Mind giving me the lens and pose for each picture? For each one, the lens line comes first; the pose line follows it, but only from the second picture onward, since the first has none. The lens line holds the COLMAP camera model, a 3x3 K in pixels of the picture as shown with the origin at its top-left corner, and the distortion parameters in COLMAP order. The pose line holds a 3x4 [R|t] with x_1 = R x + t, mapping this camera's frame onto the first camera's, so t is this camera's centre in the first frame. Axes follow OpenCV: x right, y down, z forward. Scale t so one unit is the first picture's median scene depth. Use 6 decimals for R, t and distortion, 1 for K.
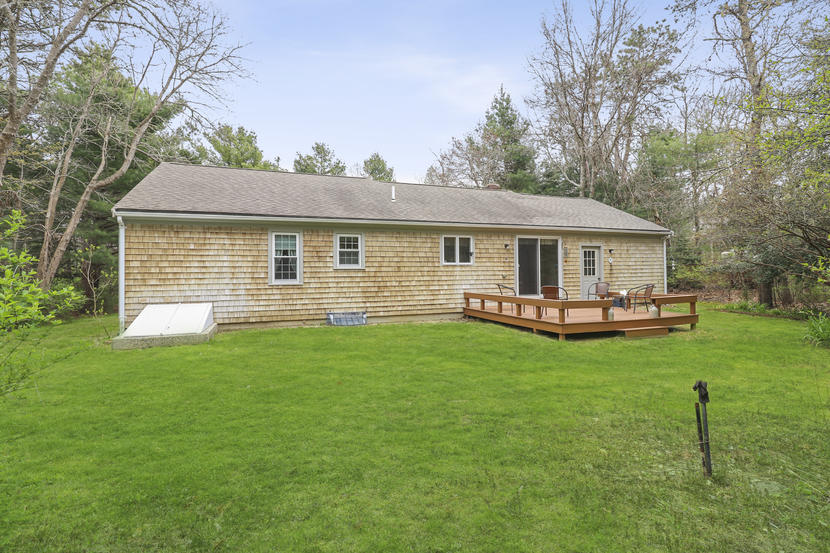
lens RADIAL K [[385.8, 0, 406.5], [0, 385.8, 275.6], [0, 0, 1]] dist [0.005745, -0.009316]
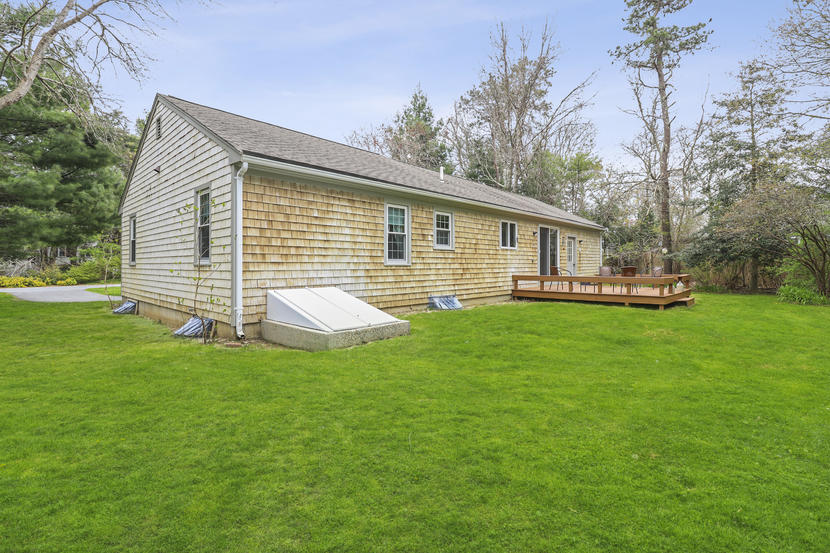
lens RADIAL K [[385.8, 0, 409.0], [0, 385.8, 268.3], [0, 0, 1]] dist [0.005745, -0.009316]
pose [[0.894113, 0.003132, 0.447830, -0.640874], [-0.002447, 0.999995, -0.002107, 0.030592], [-0.447834, 0.000788, 0.894116, 0.201207]]
